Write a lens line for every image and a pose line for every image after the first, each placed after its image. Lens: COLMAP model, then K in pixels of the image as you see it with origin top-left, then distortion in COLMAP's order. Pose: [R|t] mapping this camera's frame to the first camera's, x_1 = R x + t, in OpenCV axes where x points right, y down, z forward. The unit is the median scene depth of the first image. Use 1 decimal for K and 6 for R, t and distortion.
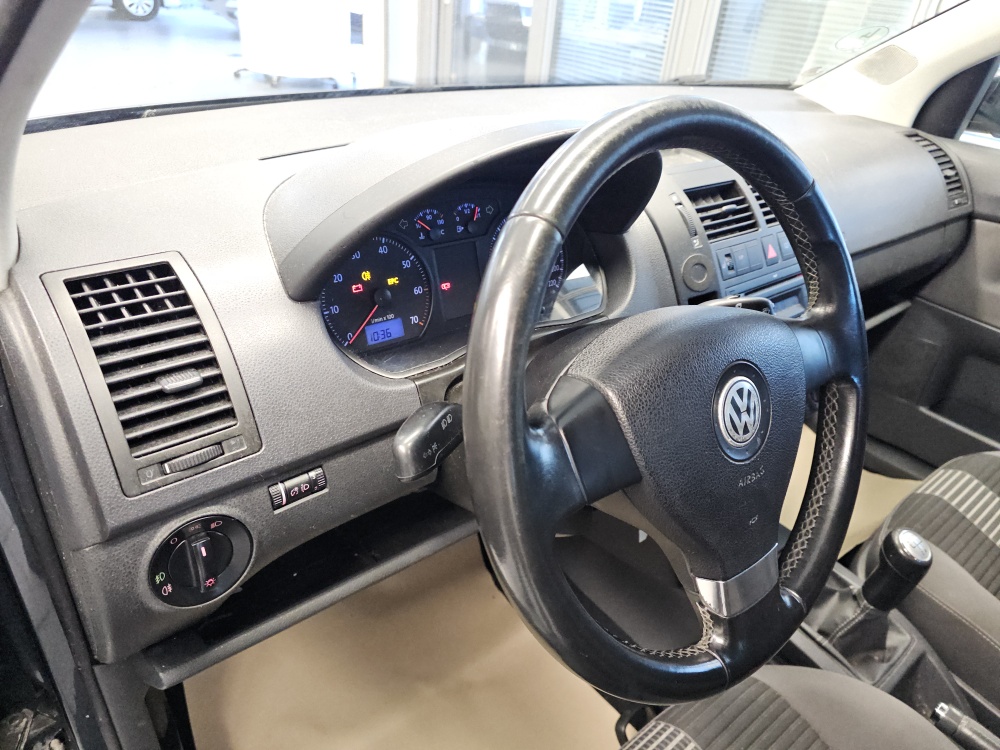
lens RADIAL K [[668.6, 0, 514.2], [0, 668.6, 378.4], [0, 0, 1]] dist [0.098099, -0.104087]
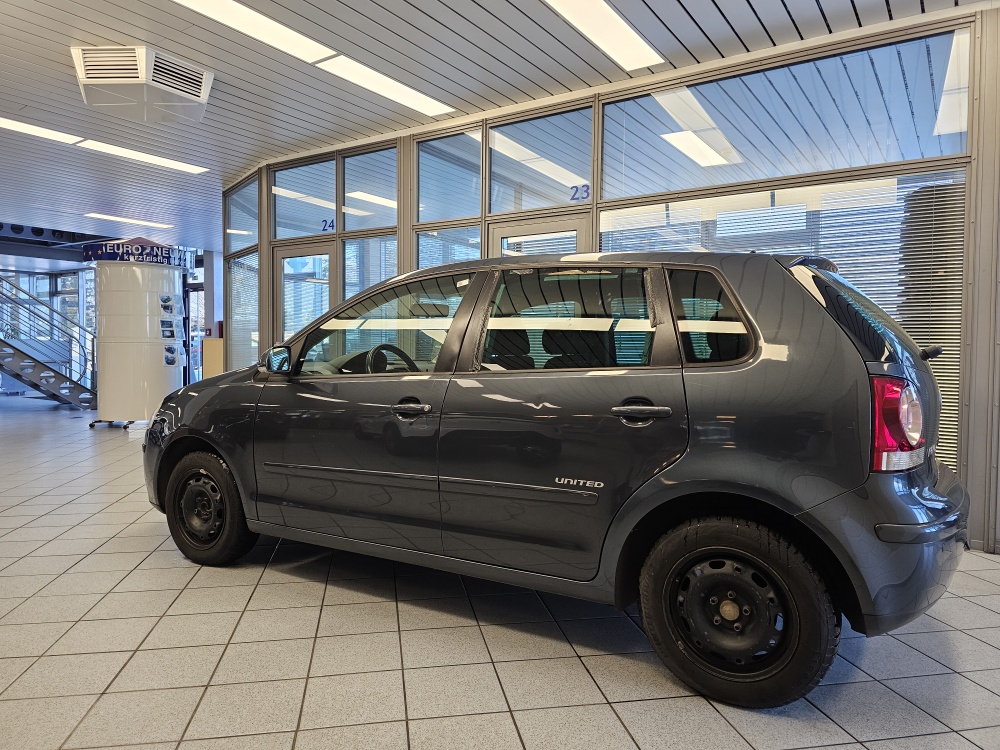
lens RADIAL K [[673.5, 0, 502.8], [0, 673.5, 371.3], [0, 0, 1]] dist [0.039863, -0.003511]
pose [[0.942936, -0.088124, 0.321102, -0.576073], [0.230012, 0.869671, -0.436769, 2.060543], [-0.240763, 0.485702, 0.840313, -3.292781]]
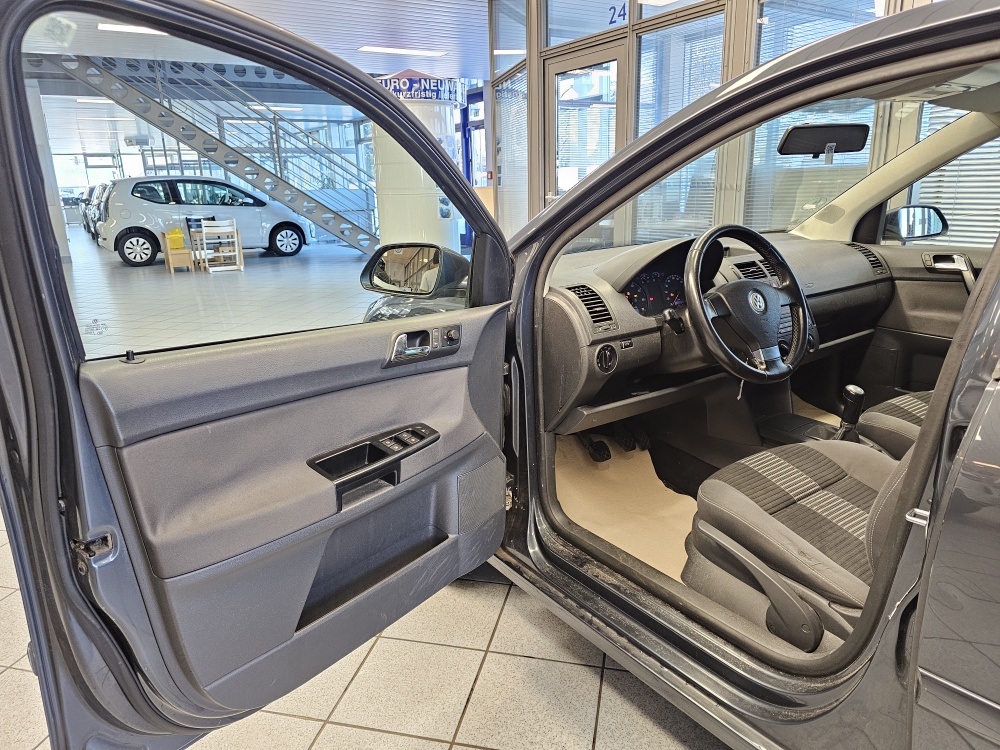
lens RADIAL K [[673.5, 0, 502.8], [0, 673.5, 371.3], [0, 0, 1]] dist [0.039863, -0.003511]
pose [[0.990101, -0.088656, -0.108812, -0.366021], [0.055850, 0.960091, -0.274053, 0.749515], [0.128766, 0.265263, 0.955539, -1.431946]]
